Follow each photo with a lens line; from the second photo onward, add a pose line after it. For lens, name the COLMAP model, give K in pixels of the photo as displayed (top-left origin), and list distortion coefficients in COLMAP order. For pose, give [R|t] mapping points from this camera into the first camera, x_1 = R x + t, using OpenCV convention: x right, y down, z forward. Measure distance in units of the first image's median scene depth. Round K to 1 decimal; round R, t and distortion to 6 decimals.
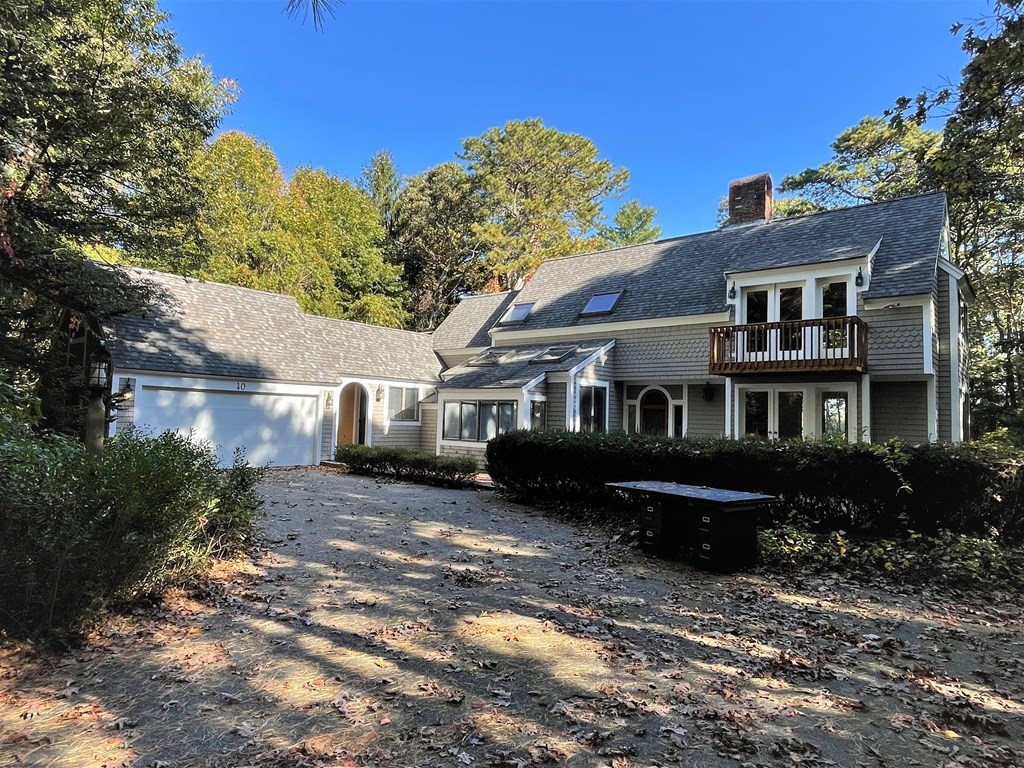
lens RADIAL K [[624.3, 0, 510.0], [0, 624.3, 380.0], [0, 0, 1]] dist [0.001142, -0.004494]
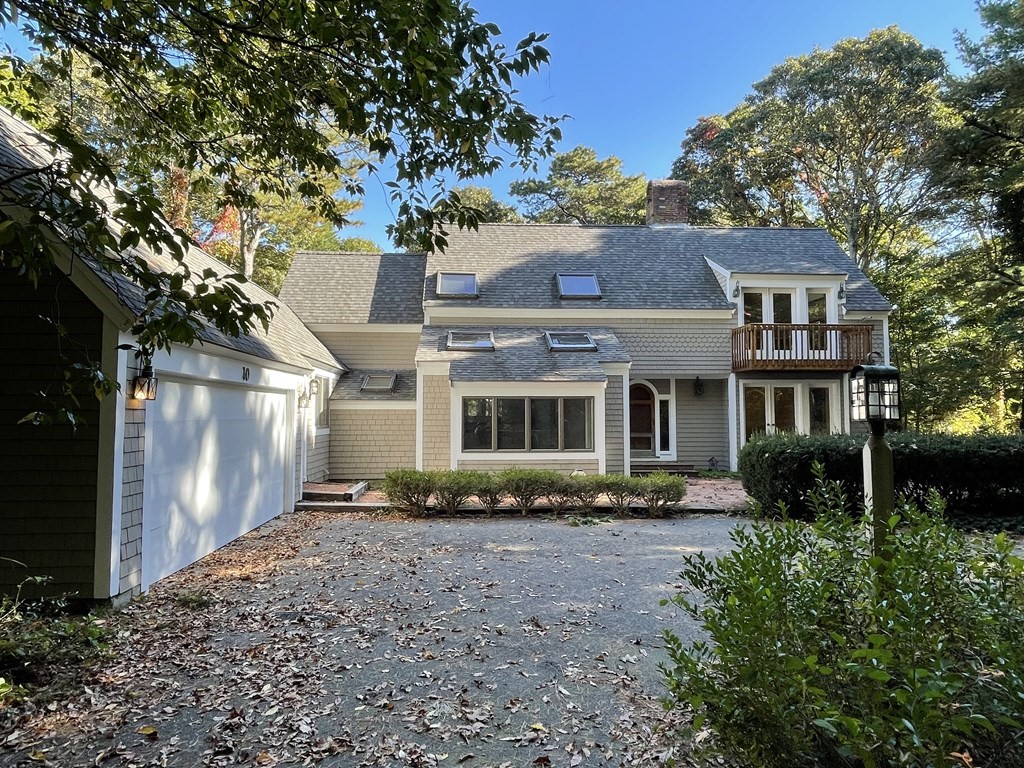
lens RADIAL K [[624.3, 0, 508.6], [0, 624.3, 384.5], [0, 0, 1]] dist [0.001142, -0.004494]
pose [[0.719356, 0.004127, 0.694629, -0.629736], [-0.021240, 0.999645, 0.016056, 0.005925], [-0.694317, -0.026304, 0.719189, 0.507919]]
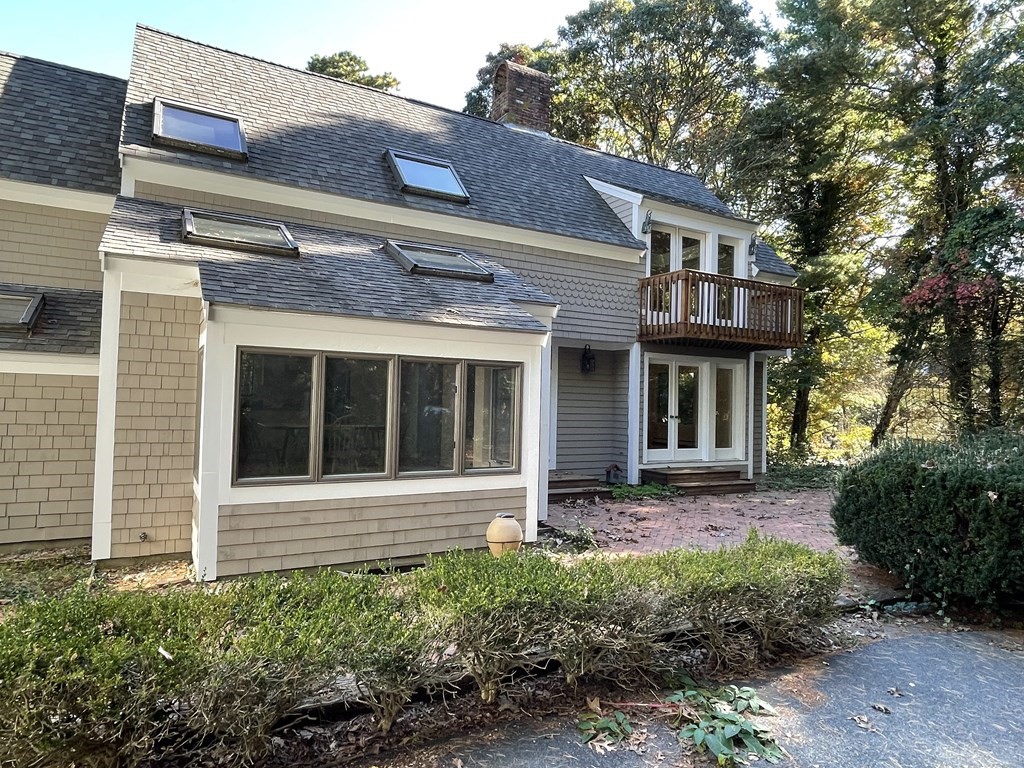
lens RADIAL K [[624.3, 0, 504.3], [0, 624.3, 383.8], [0, 0, 1]] dist [0.001142, -0.004494]
pose [[0.348020, 0.003309, 0.937481, -0.370519], [-0.071184, 0.997200, 0.022906, 0.037328], [-0.934781, -0.074706, 0.347281, 0.881586]]
